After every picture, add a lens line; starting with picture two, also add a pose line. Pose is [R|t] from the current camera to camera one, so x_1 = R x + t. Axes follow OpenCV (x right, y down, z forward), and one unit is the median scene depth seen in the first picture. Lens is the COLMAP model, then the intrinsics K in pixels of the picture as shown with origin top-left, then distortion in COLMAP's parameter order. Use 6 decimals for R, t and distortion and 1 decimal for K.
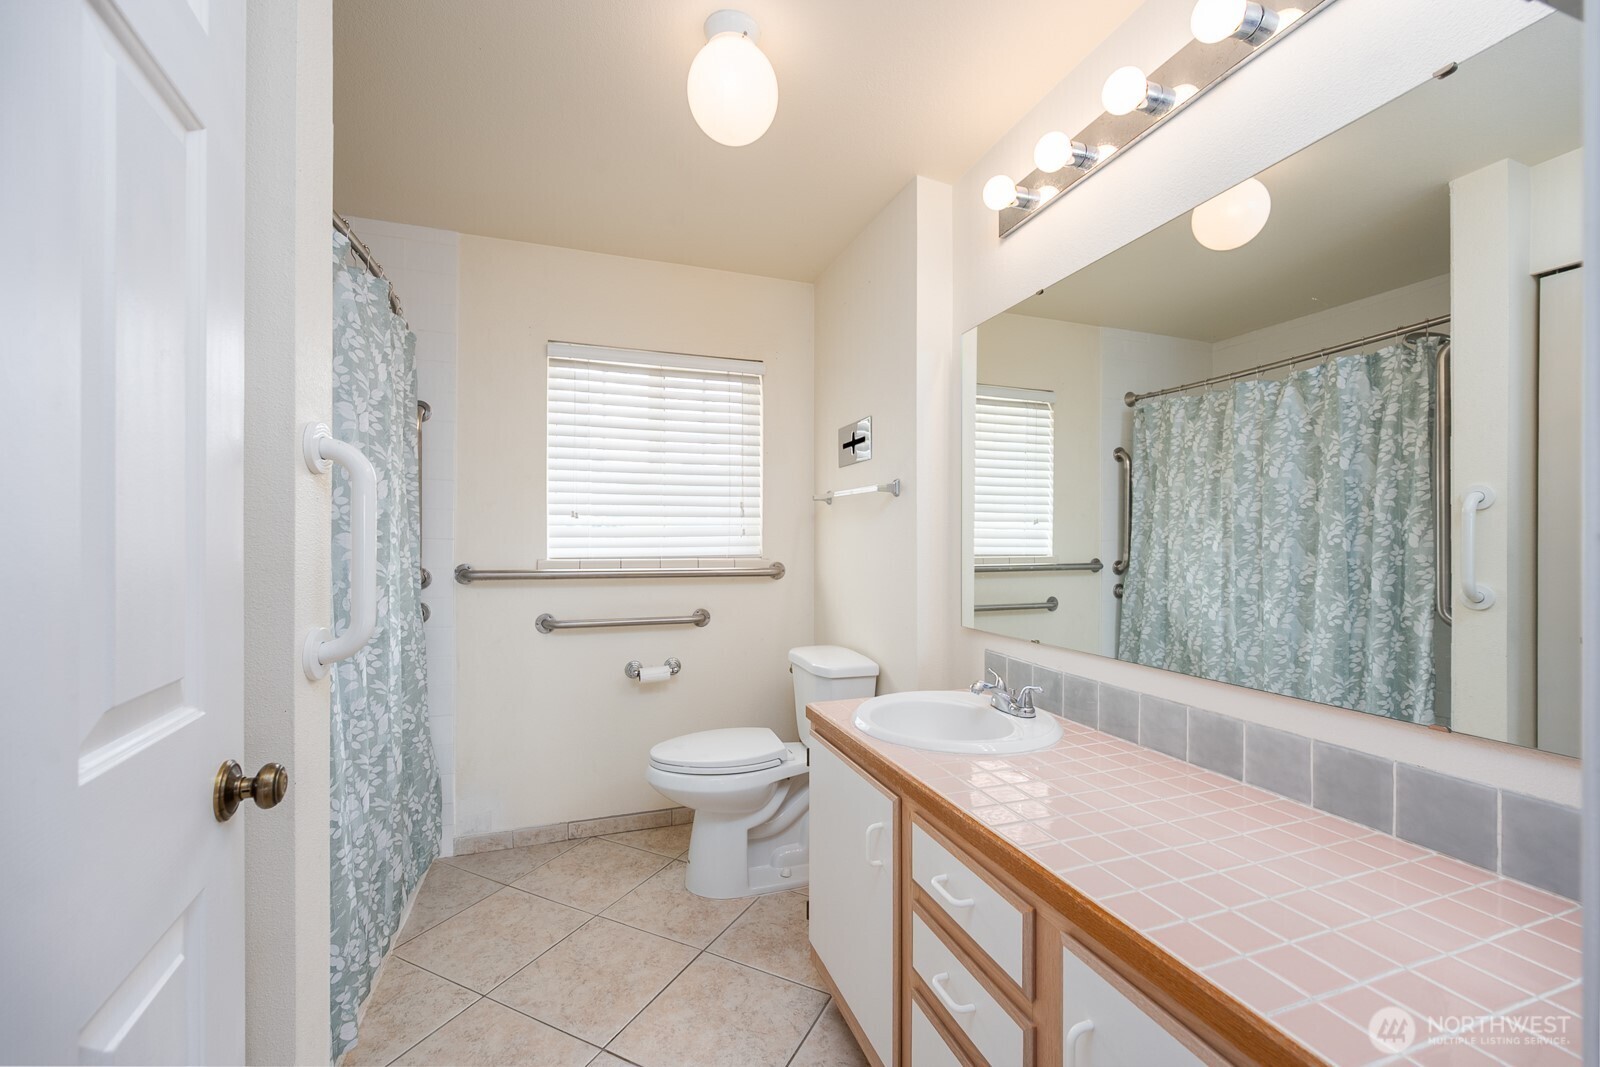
lens RADIAL K [[644.4, 0, 803.8], [0, 644.4, 542.5], [0, 0, 1]] dist [-0.001350, -0.000144]
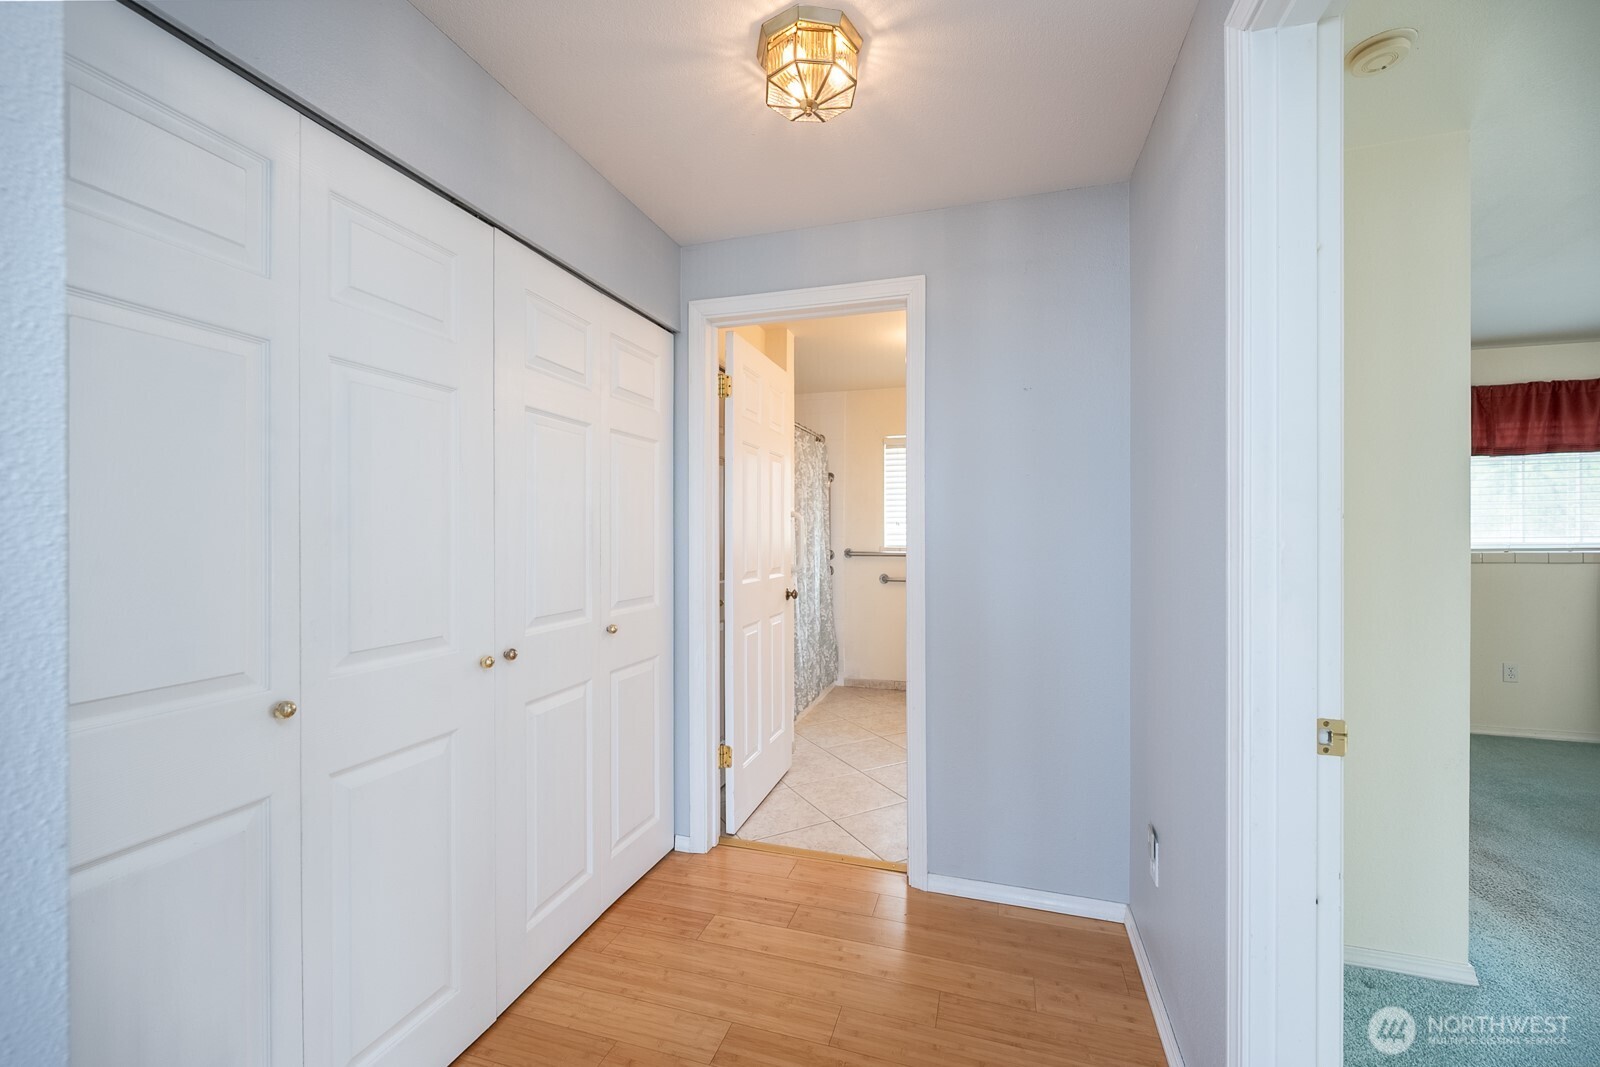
lens RADIAL K [[634.4, 0, 804.3], [0, 634.4, 539.3], [0, 0, 1]] dist [0.012482, 0.000130]
pose [[0.804695, 0.000490, -0.593688, 0.621851], [0.002134, 0.999991, 0.003718, -0.004351], [0.593684, -0.004259, 0.804687, -0.796335]]
